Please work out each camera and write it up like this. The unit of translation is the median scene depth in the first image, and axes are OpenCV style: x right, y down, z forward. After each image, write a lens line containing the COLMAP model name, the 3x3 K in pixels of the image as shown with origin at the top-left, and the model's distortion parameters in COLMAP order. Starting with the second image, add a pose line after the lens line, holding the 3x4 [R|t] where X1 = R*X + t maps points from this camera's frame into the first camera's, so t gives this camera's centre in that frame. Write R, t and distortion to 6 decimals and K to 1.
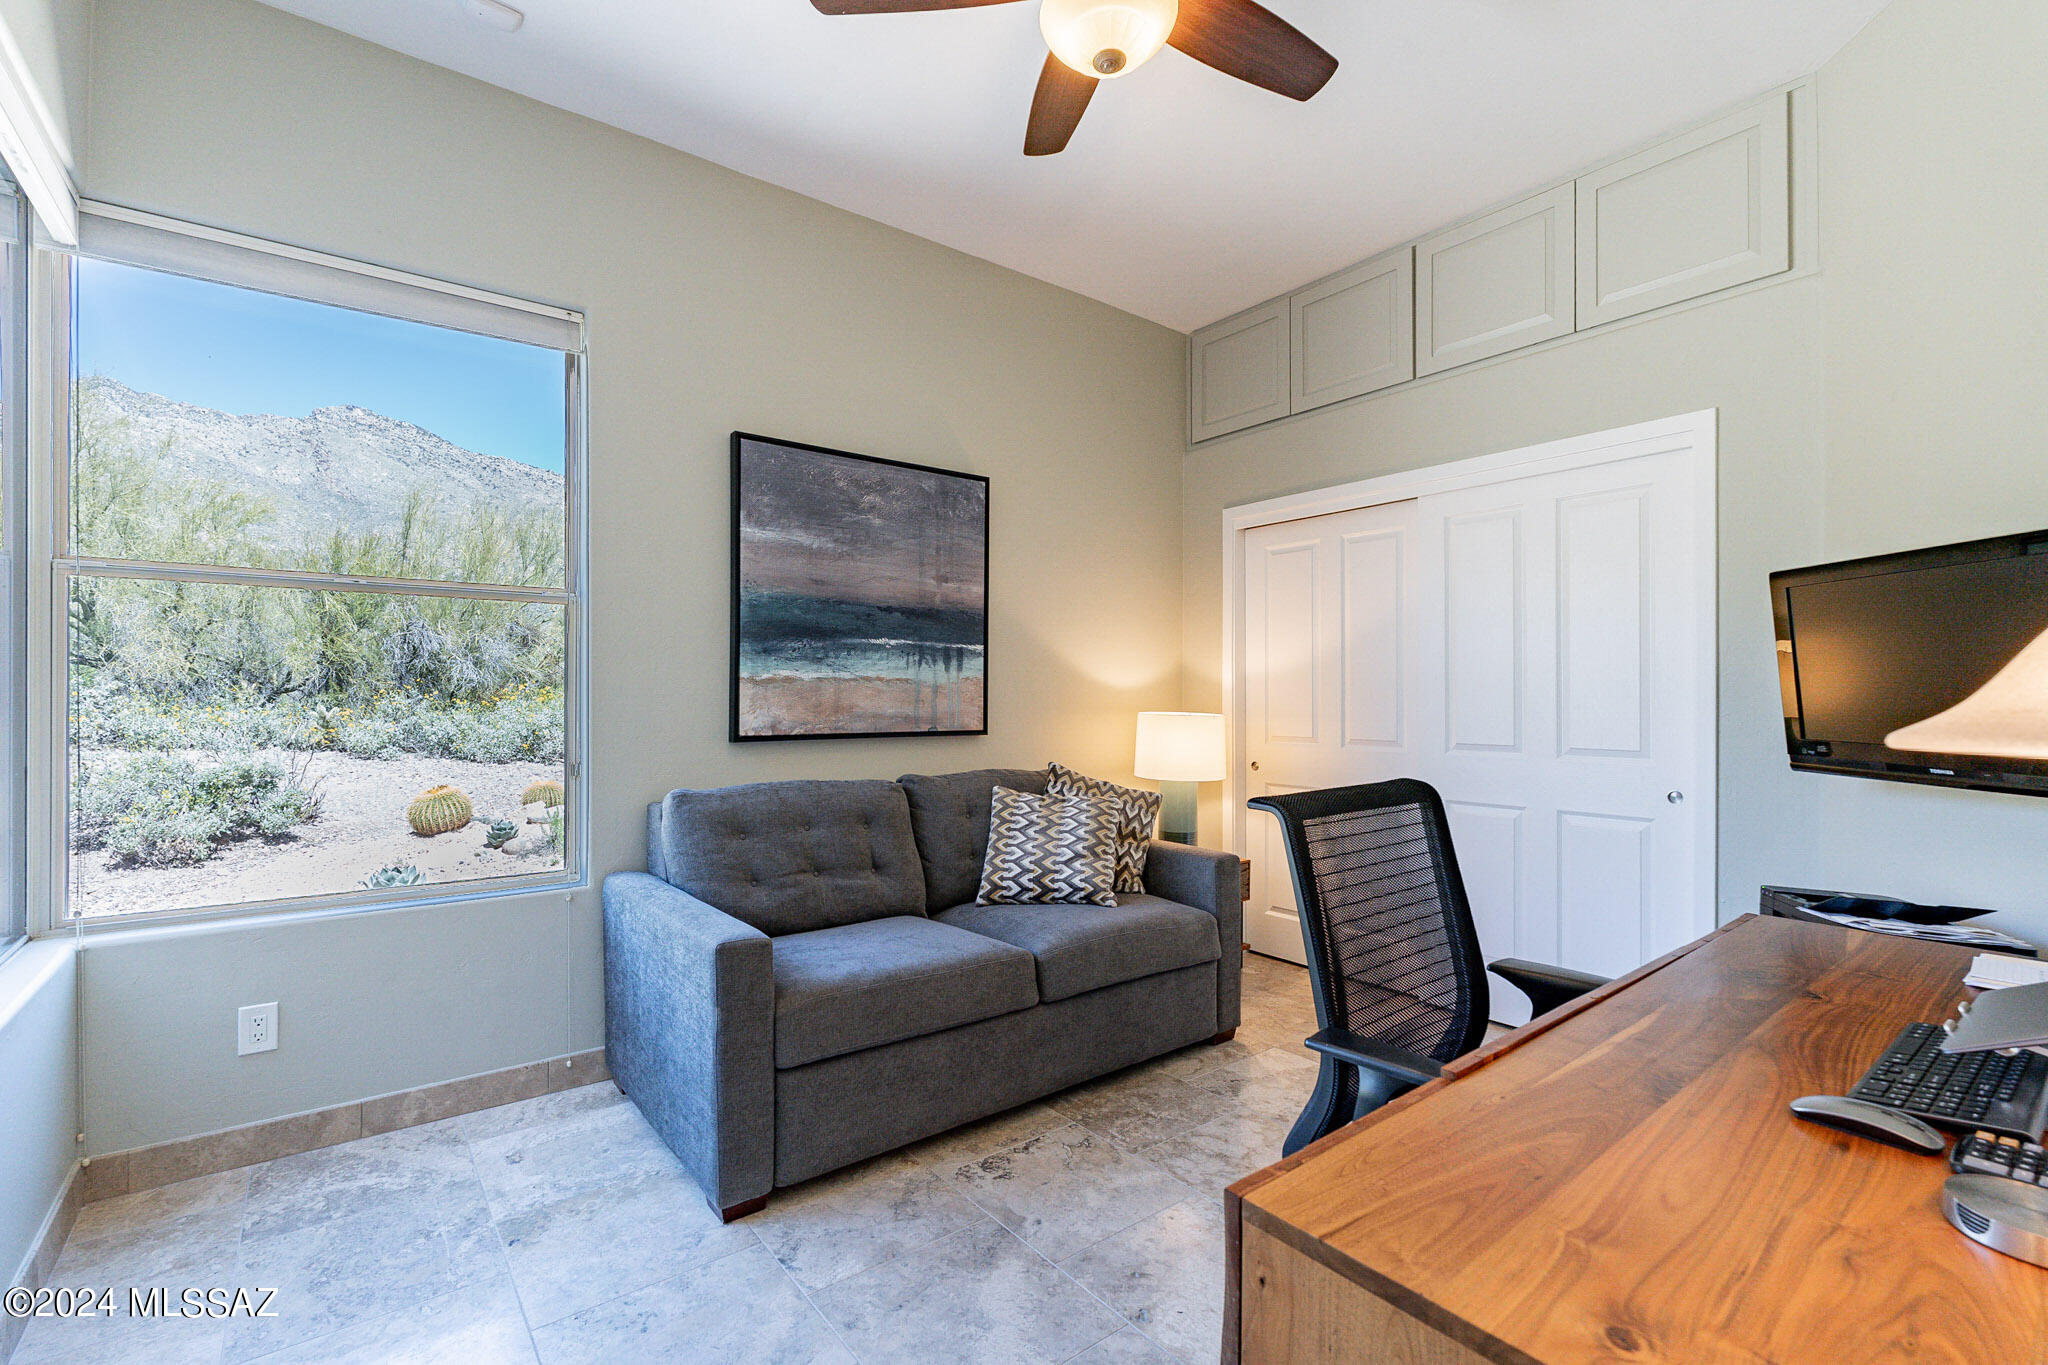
lens RADIAL K [[910.1, 0, 1021.0], [0, 910.1, 692.2], [0, 0, 1]] dist [-0.001307, -0.000053]
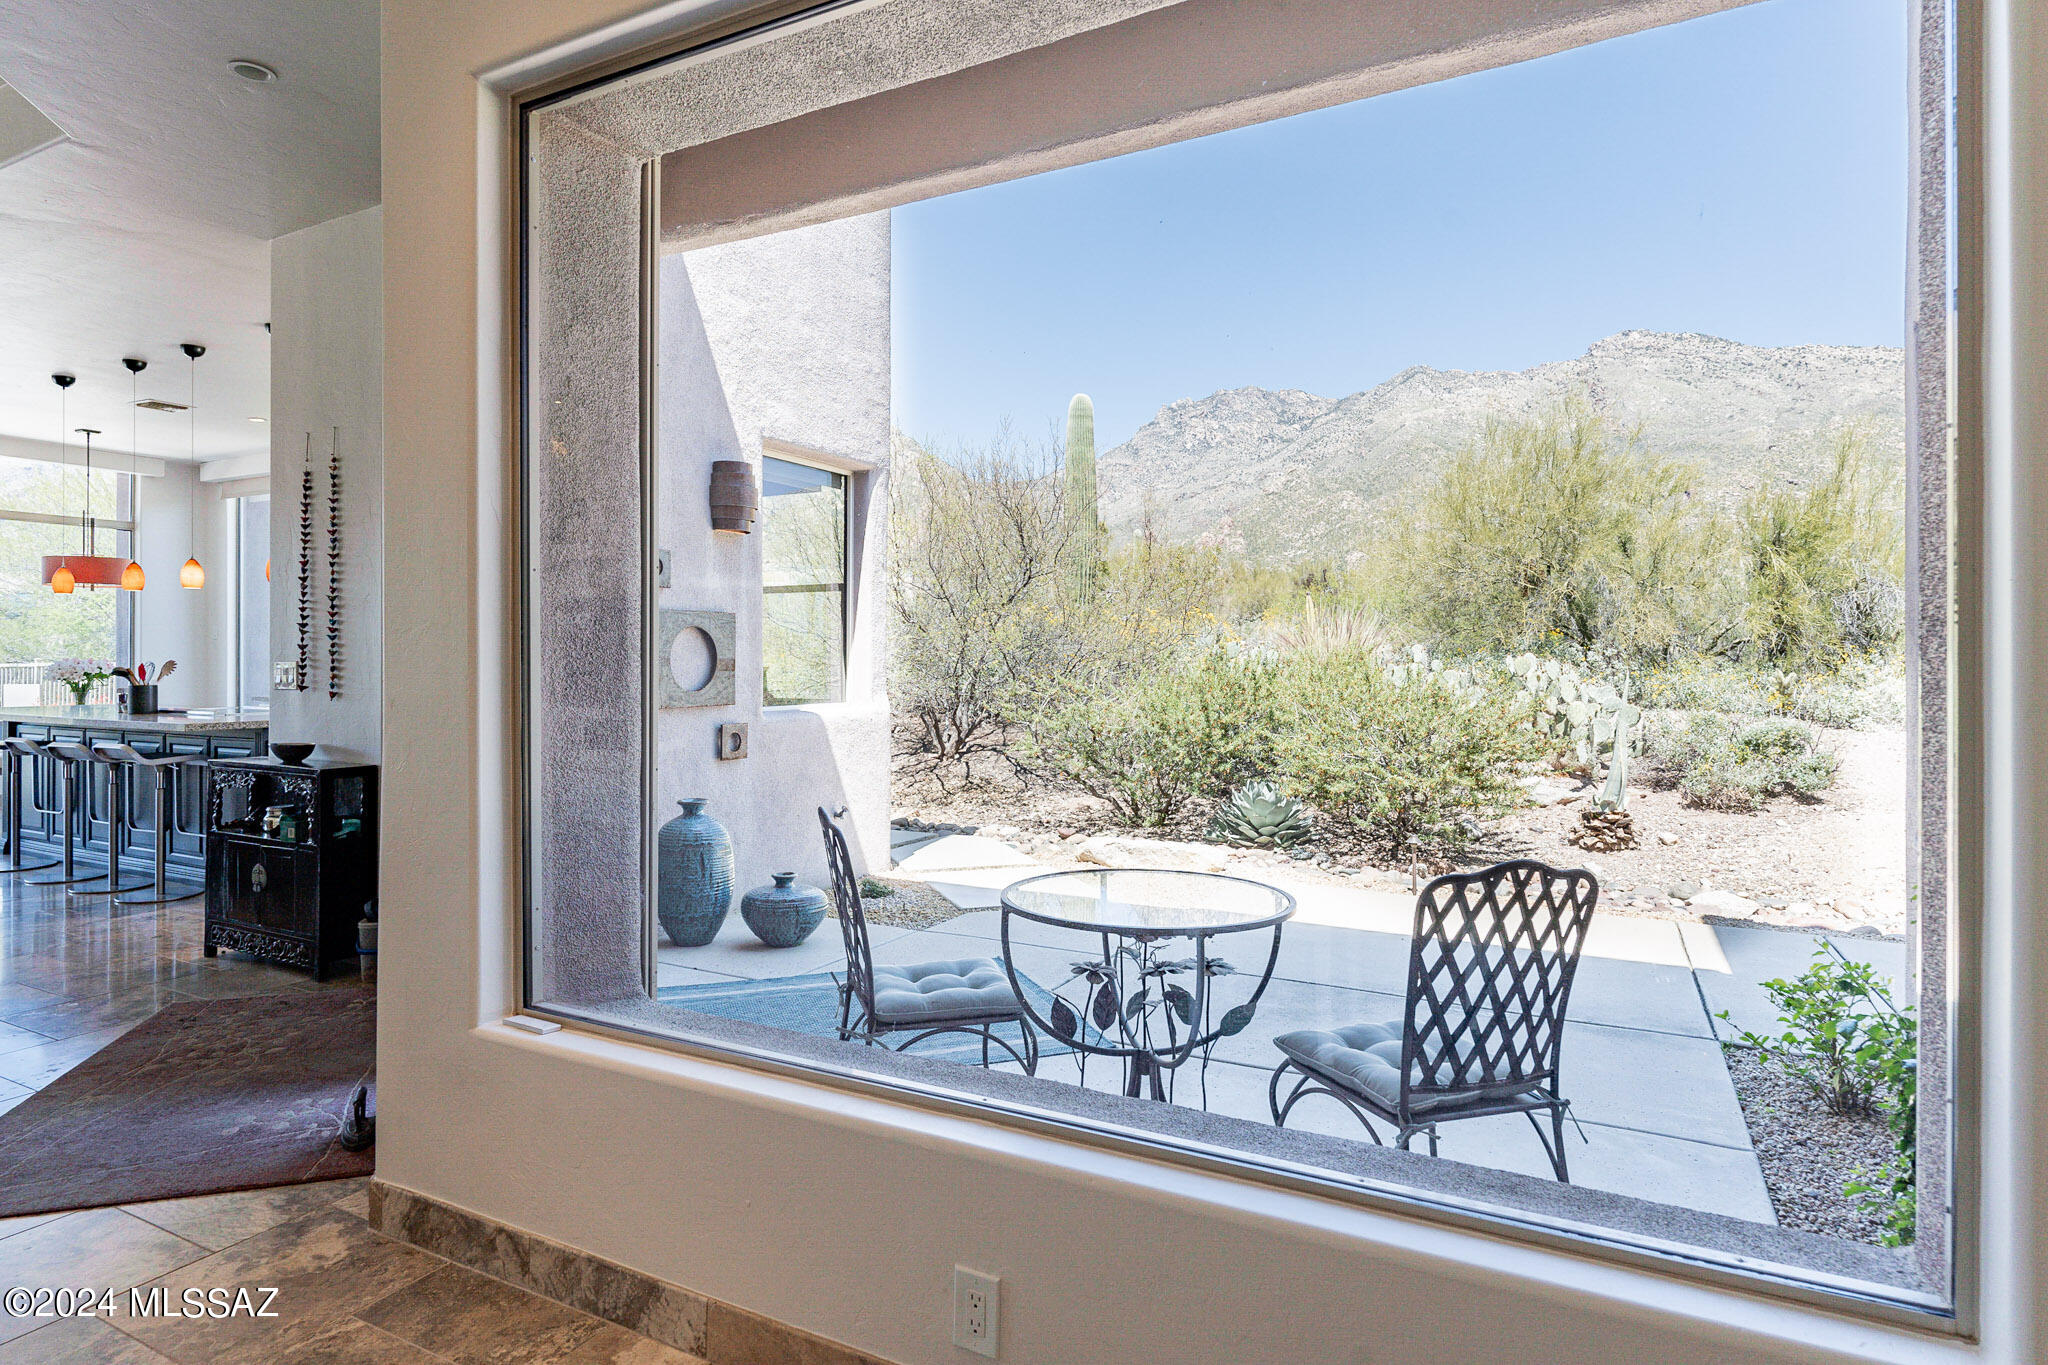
lens RADIAL K [[1107.3, 0, 1017.3], [0, 1107.3, 669.8], [0, 0, 1]] dist [0.001369, 0.000258]
pose [[0.419819, 0.009719, -0.907556, -0.029965], [0.004932, 0.999903, 0.012990, -0.005835], [0.907594, -0.009930, 0.419731, -0.245444]]
